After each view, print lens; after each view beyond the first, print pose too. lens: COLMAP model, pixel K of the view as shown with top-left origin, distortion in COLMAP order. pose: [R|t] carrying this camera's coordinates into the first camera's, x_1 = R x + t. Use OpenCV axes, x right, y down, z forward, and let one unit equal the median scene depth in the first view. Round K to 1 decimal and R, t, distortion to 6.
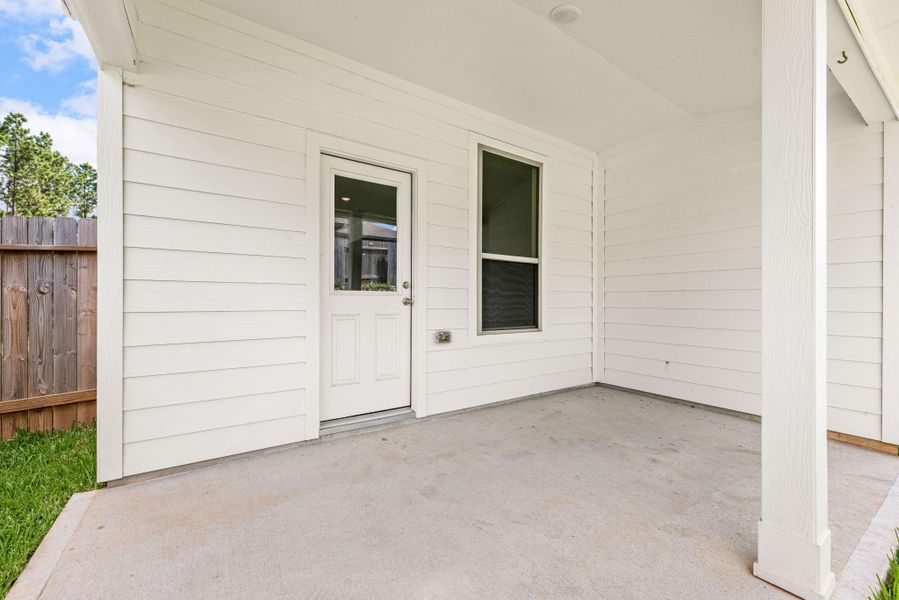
lens RADIAL K [[369.1, 0, 450.5], [0, 369.1, 295.4], [0, 0, 1]] dist [0.001034, 0.000020]
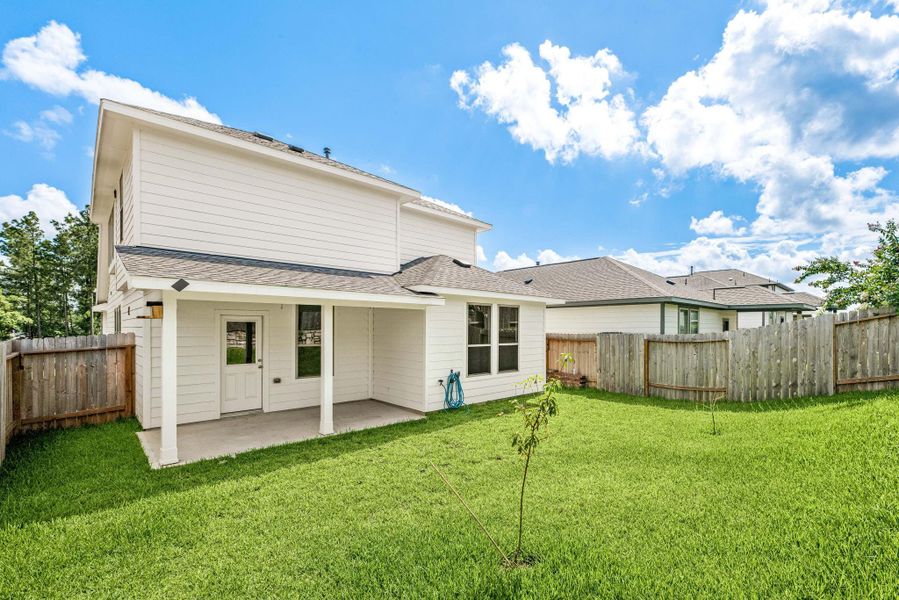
lens RADIAL K [[369.1, 0, 469.6], [0, 369.1, 330.6], [0, 0, 1]] dist [0.001034, 0.000020]
pose [[0.976023, 0.005703, 0.217591, 0.754910], [-0.008286, 0.999906, 0.010960, -0.281052], [-0.217508, -0.012500, 0.975978, -1.833116]]
